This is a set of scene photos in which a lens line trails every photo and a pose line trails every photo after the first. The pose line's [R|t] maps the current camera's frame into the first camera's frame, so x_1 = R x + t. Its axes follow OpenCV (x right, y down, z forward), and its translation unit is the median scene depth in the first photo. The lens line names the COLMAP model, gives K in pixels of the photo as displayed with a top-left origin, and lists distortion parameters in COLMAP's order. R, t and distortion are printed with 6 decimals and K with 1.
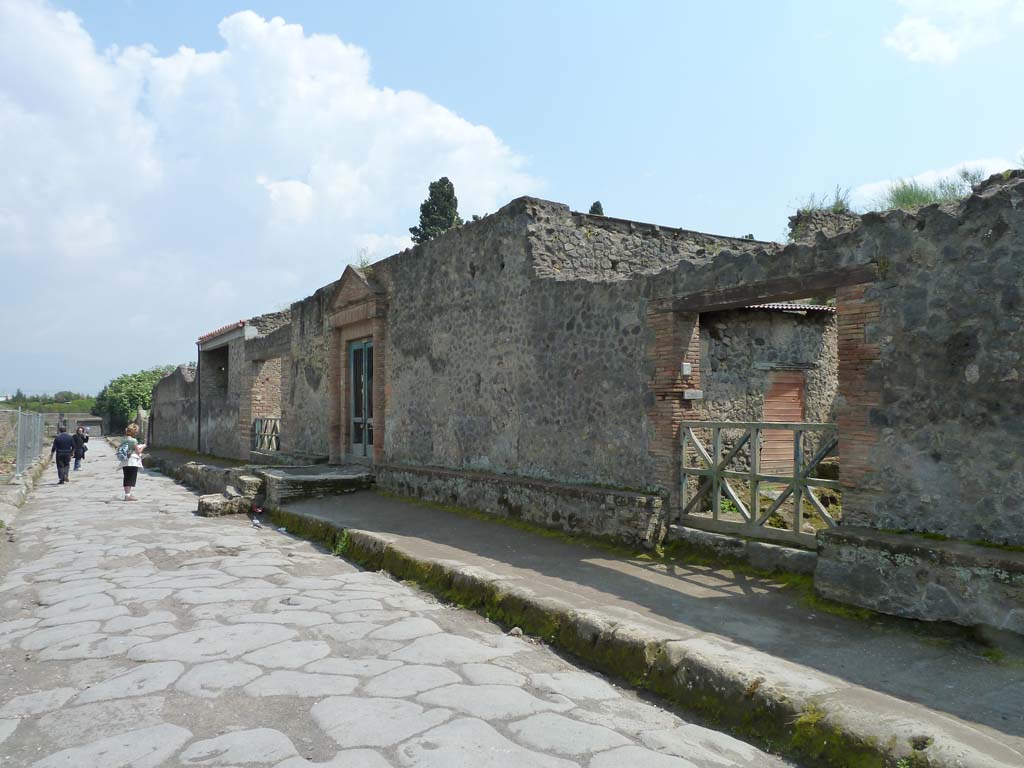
lens RADIAL K [[759.8, 0, 517.0], [0, 759.8, 385.9], [0, 0, 1]] dist [-0.044581, 0.018389]
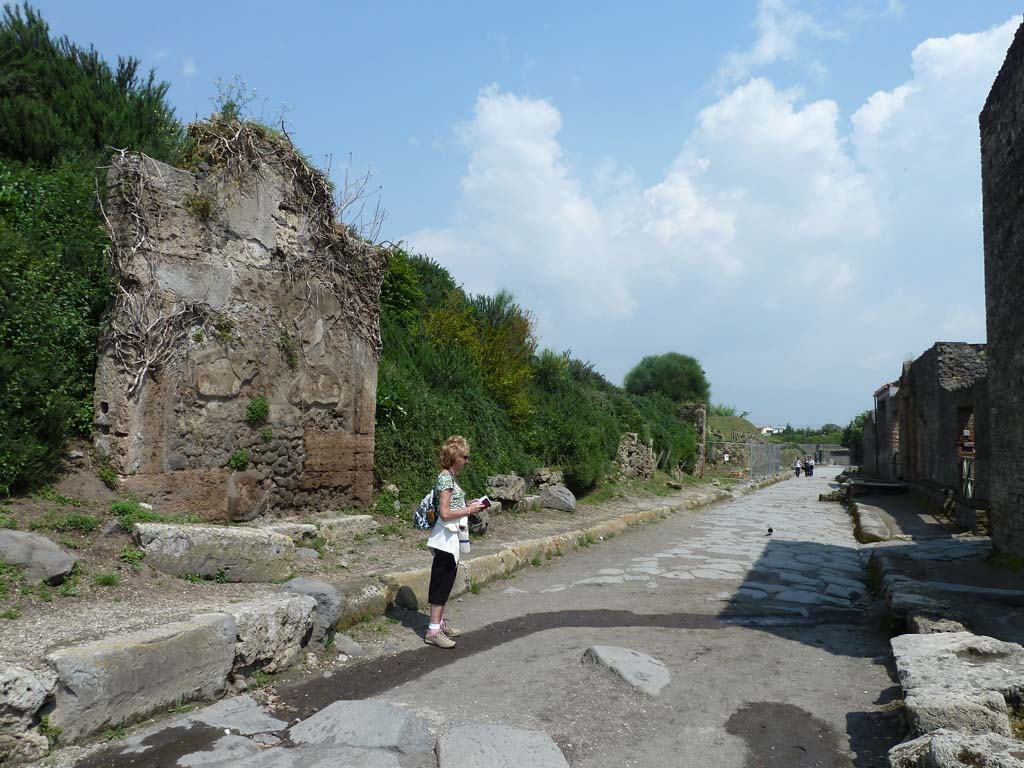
lens RADIAL K [[759.8, 0, 513.9], [0, 759.8, 380.5], [0, 0, 1]] dist [-0.044581, 0.018389]
pose [[0.586291, -0.049045, -0.808614, 0.429875], [0.009492, 0.998513, -0.053681, -0.024765], [0.810045, 0.023797, 0.585885, -0.476832]]
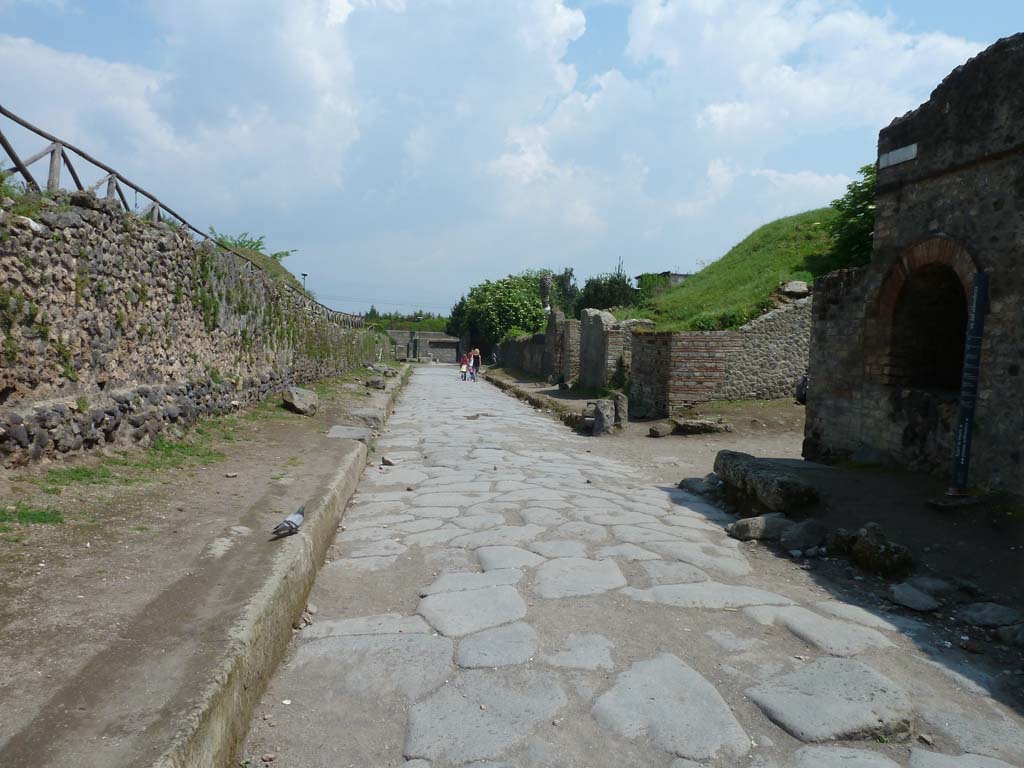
lens RADIAL K [[759.8, 0, 508.0], [0, 759.8, 386.8], [0, 0, 1]] dist [-0.044581, 0.018389]
pose [[0.911360, 0.069951, -0.405623, -1.002145], [-0.035895, 0.995206, 0.090977, 0.104511], [0.410043, -0.068353, 0.909501, 1.658011]]
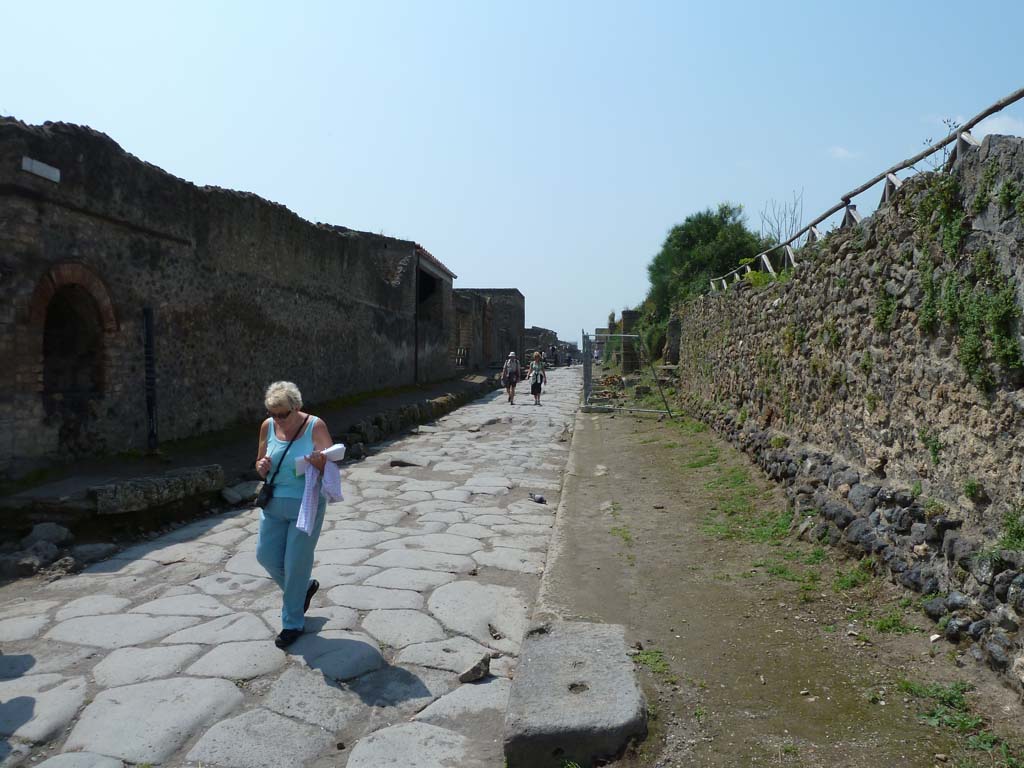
lens RADIAL K [[759.8, 0, 512.0], [0, 759.8, 384.0], [0, 0, 1]] dist [-0.044581, 0.018389]
pose [[-0.799031, -0.015060, 0.601101, -3.138474], [-0.020093, 0.999797, -0.001661, 0.201171], [-0.600954, -0.013405, -0.799171, 4.739915]]
